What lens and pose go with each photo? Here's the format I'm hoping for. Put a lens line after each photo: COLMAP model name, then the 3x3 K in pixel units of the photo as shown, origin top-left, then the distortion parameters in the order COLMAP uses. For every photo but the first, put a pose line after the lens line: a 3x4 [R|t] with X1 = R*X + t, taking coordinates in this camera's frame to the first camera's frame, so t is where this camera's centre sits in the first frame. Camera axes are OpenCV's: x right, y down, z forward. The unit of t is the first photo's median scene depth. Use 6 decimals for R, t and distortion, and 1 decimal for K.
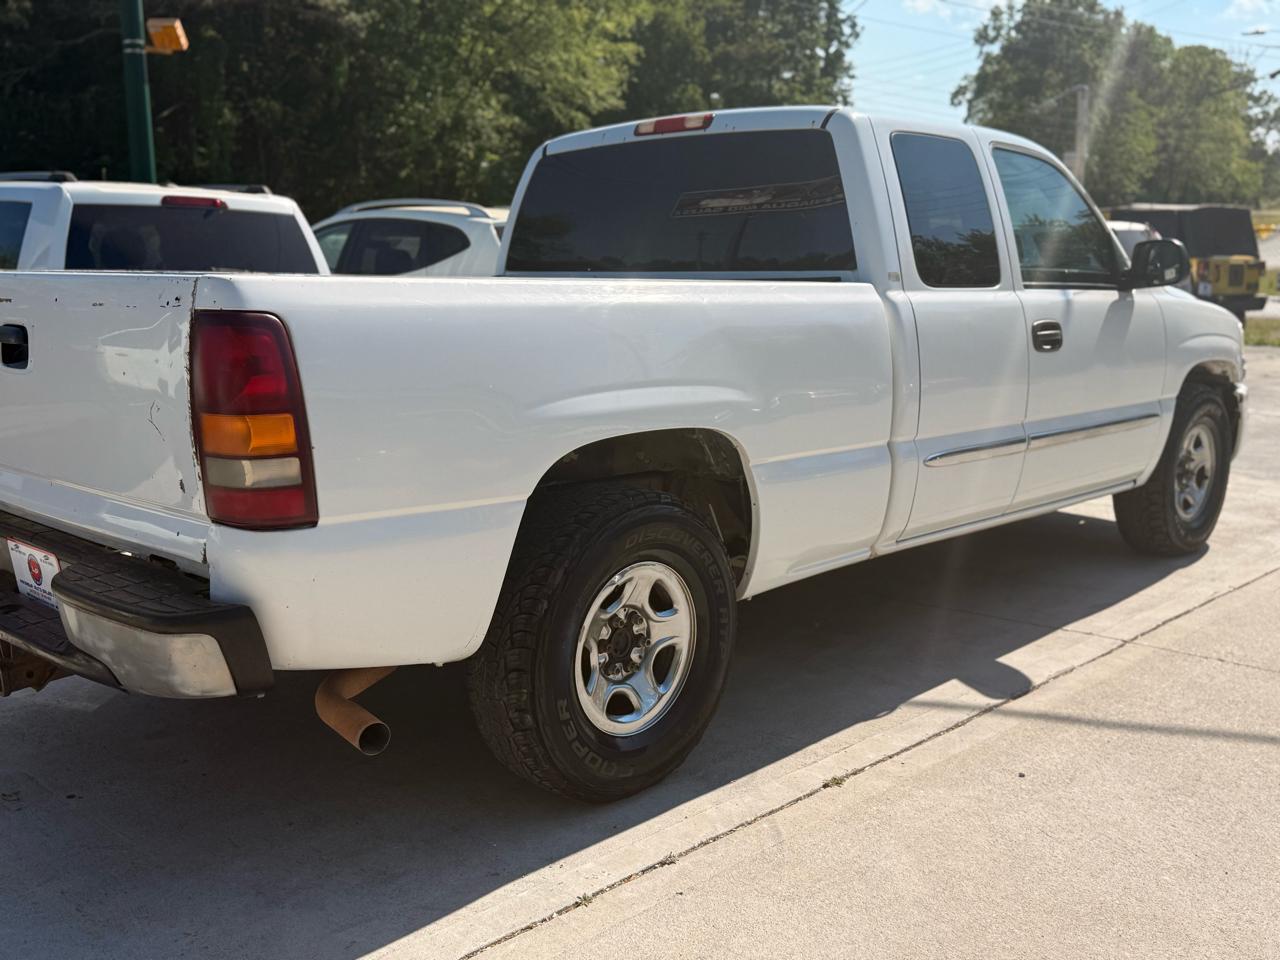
lens RADIAL K [[1305.4, 0, 638.3], [0, 1305.4, 479.1], [0, 0, 1]] dist [0.044849, 0.000000]
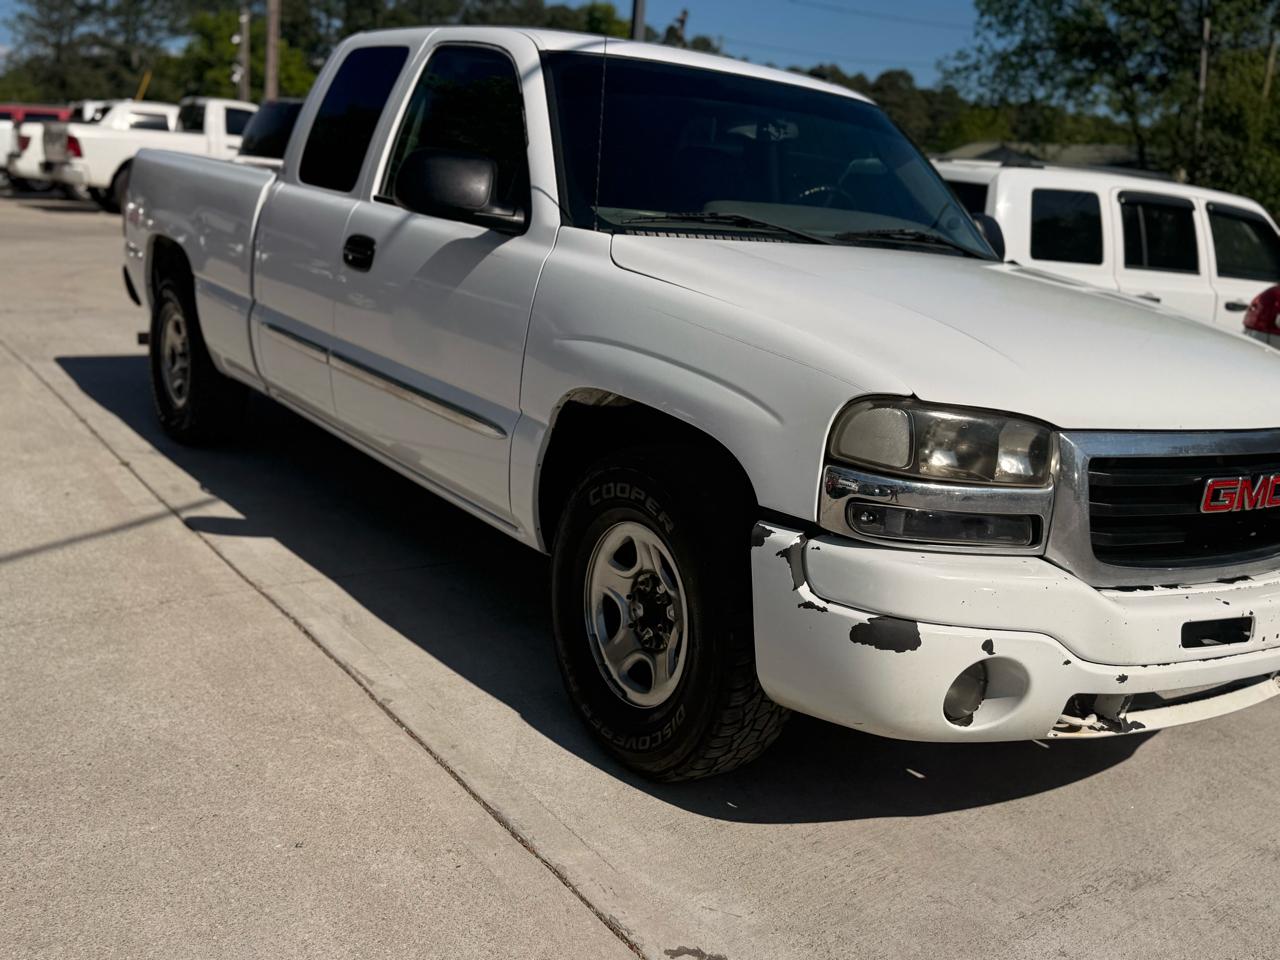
lens RADIAL K [[1305.4, 0, 639.6], [0, 1305.4, 475.6], [0, 0, 1]] dist [0.044849, 0.000000]
pose [[-0.208246, 0.190299, -0.959385, 1.307444], [-0.259545, 0.934972, 0.241793, -0.261376], [0.943011, 0.299356, -0.145313, 1.517573]]
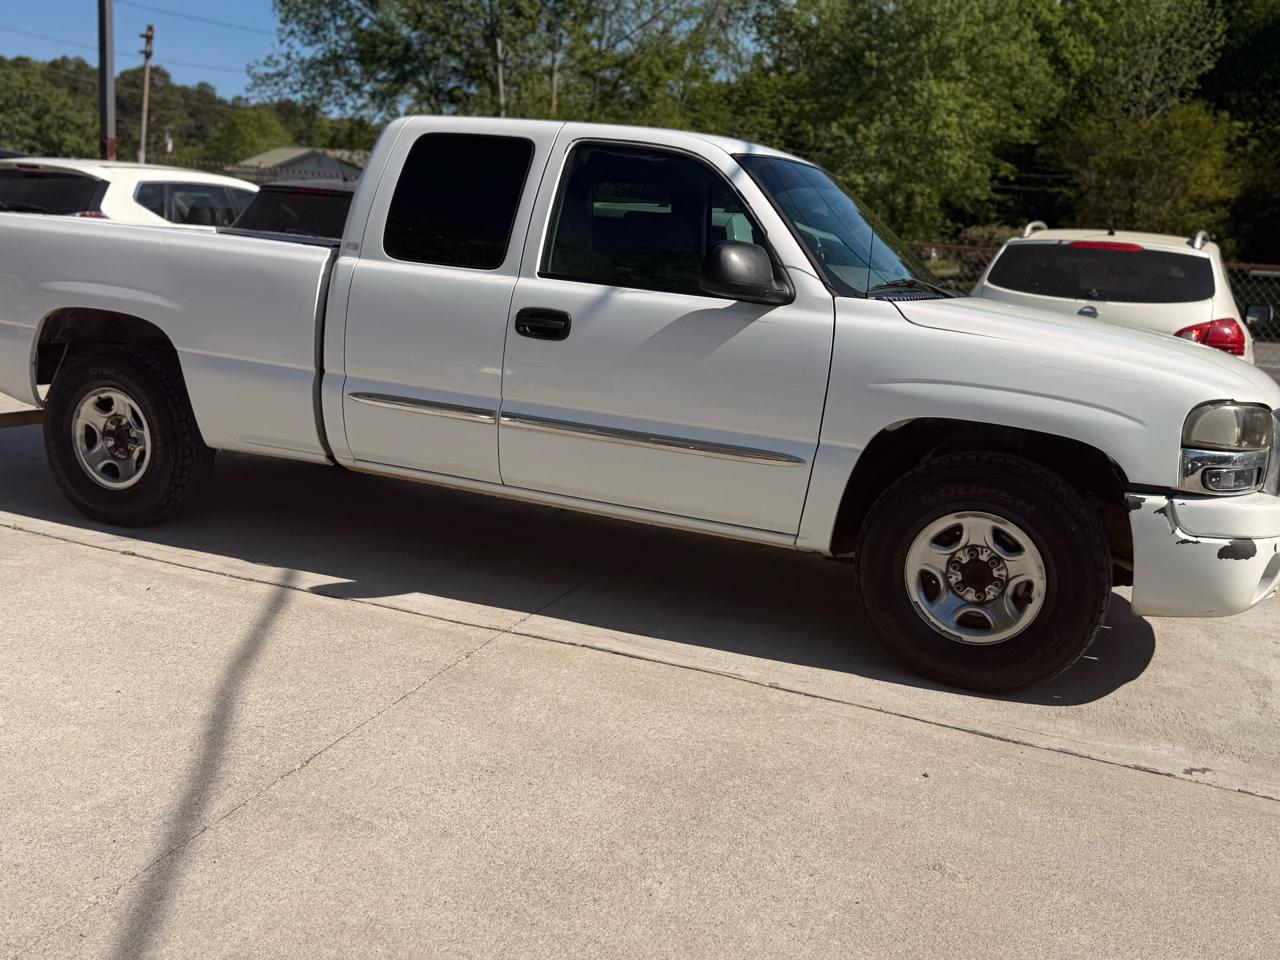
lens RADIAL K [[1305.4, 0, 636.5], [0, 1305.4, 498.4], [0, 0, 1]] dist [0.044849, 0.000000]
pose [[0.326604, 0.197411, -0.924315, 1.460707], [-0.226943, 0.965715, 0.126063, -0.136349], [0.917511, 0.168595, 0.360207, 0.804764]]
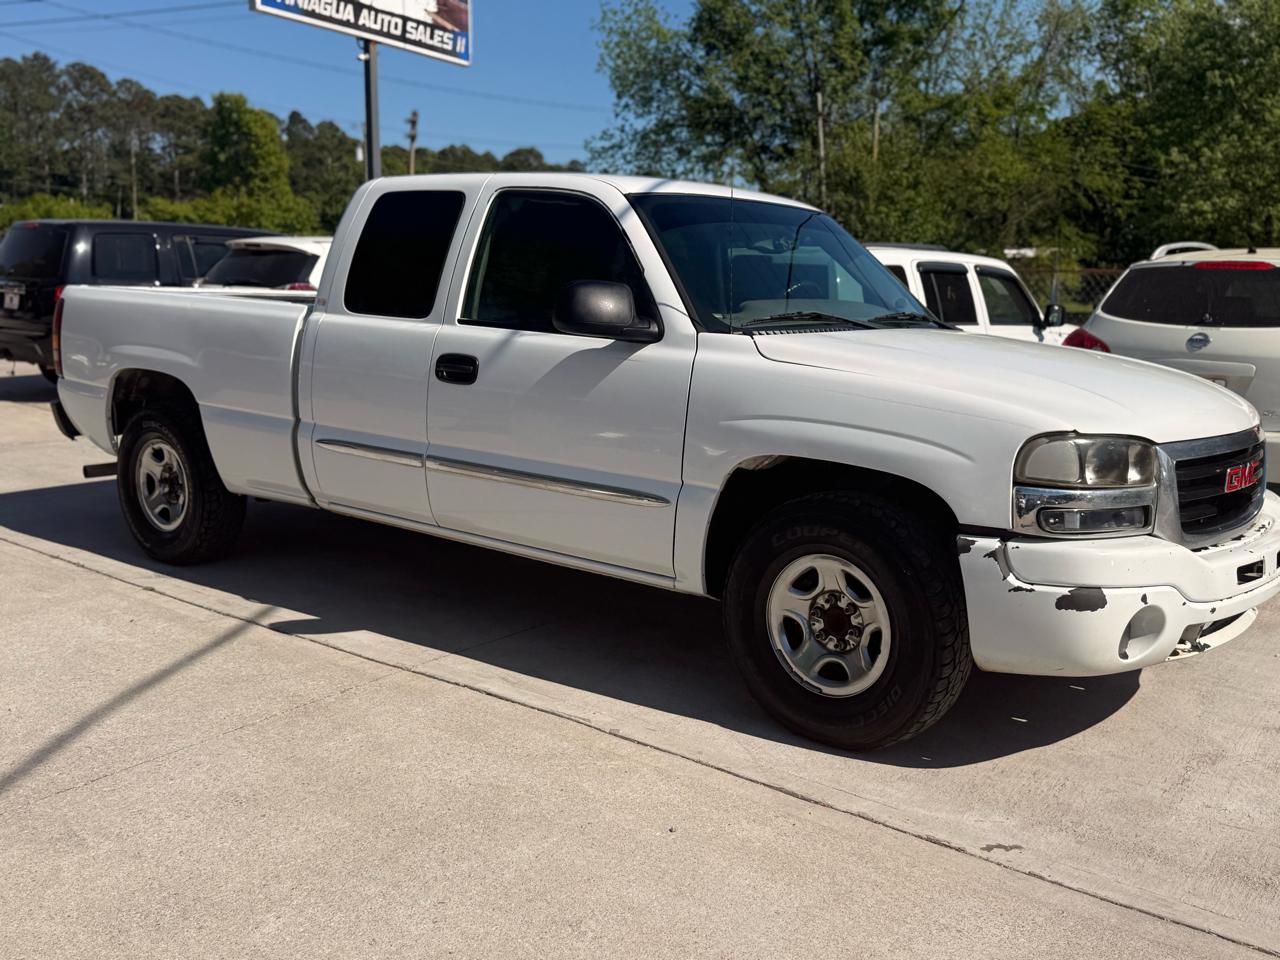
lens RADIAL K [[1305.4, 0, 645.8], [0, 1305.4, 479.2], [0, 0, 1]] dist [0.044849, 0.000000]
pose [[0.067867, 0.147693, -0.986702, 1.532207], [-0.192092, 0.972413, 0.132342, -0.212803], [0.979028, 0.180556, 0.094365, 1.188742]]
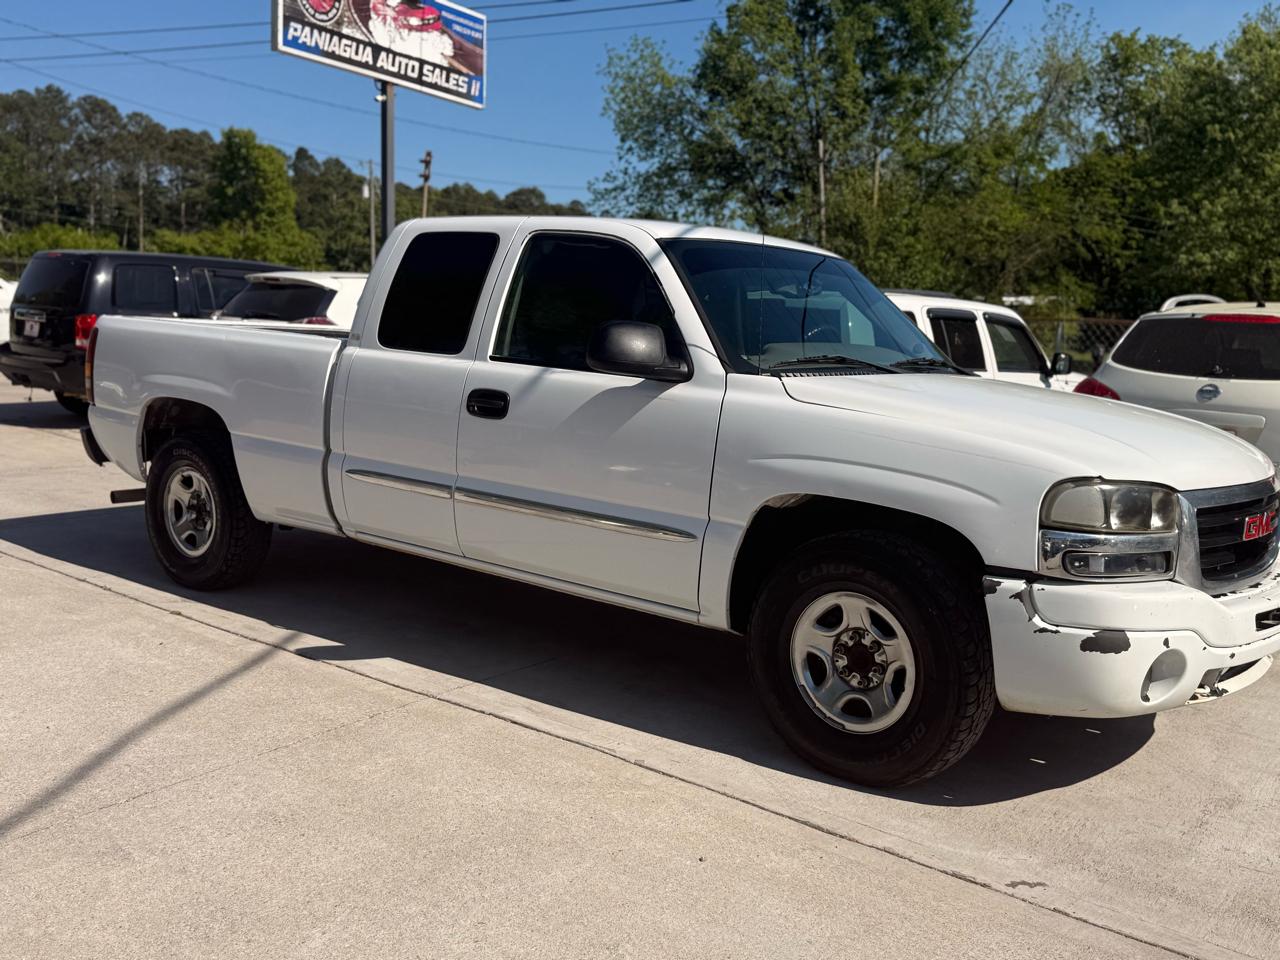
lens RADIAL K [[1305.4, 0, 626.3], [0, 1305.4, 470.9], [0, 0, 1]] dist [0.044849, 0.000000]
pose [[0.055492, 0.113546, -0.991982, 1.557231], [-0.211801, 0.972241, 0.099438, -0.208049], [0.975736, 0.204584, 0.078001, 1.158644]]
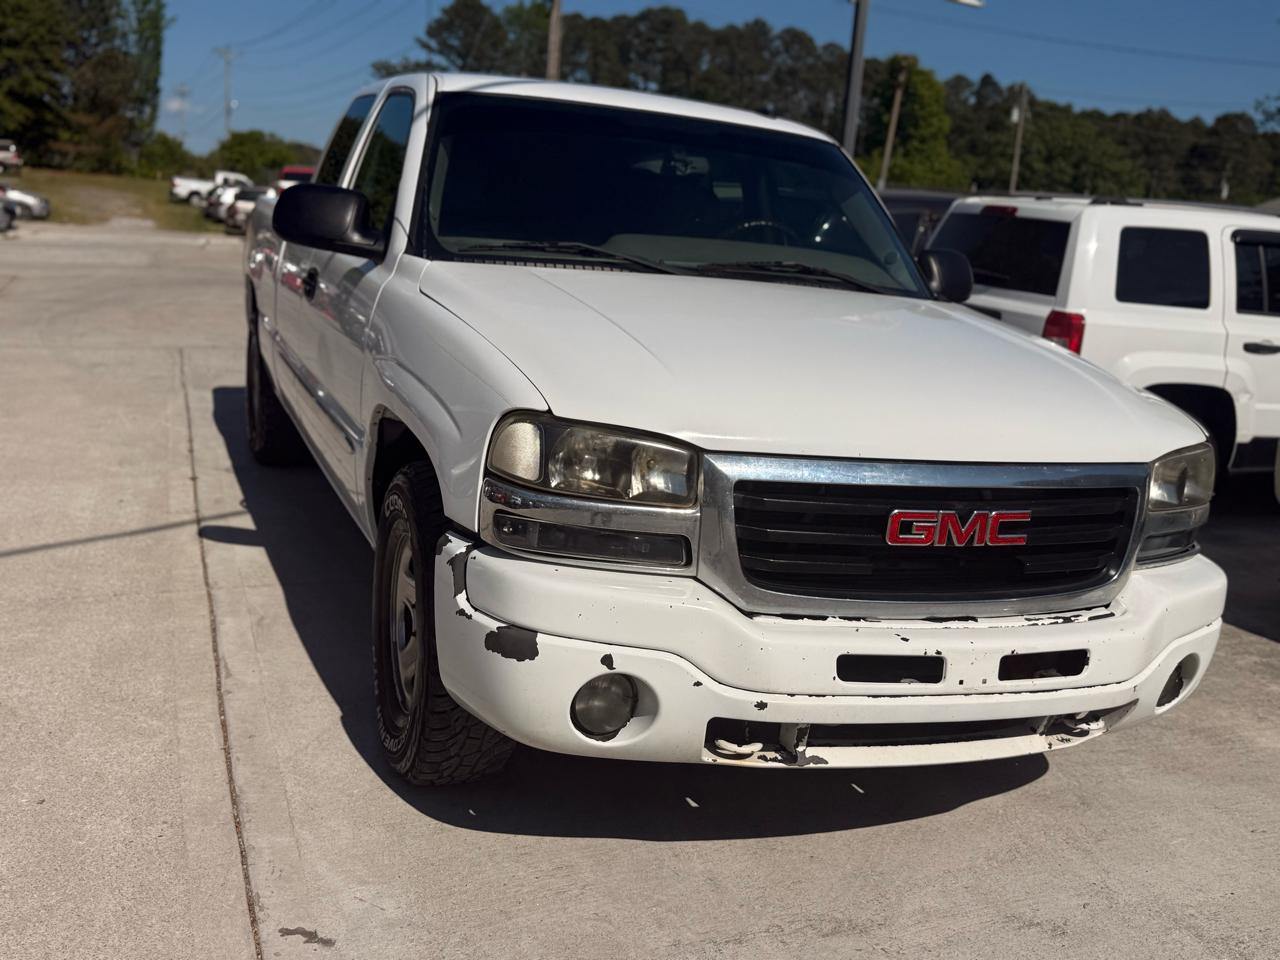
lens RADIAL K [[1305.4, 0, 636.8], [0, 1305.4, 487.1], [0, 0, 1]] dist [0.044849, 0.000000]
pose [[-0.430510, 0.147527, -0.890447, 1.231416], [-0.240739, 0.932044, 0.270811, -0.325081], [0.869888, 0.330952, -0.365739, 1.807447]]
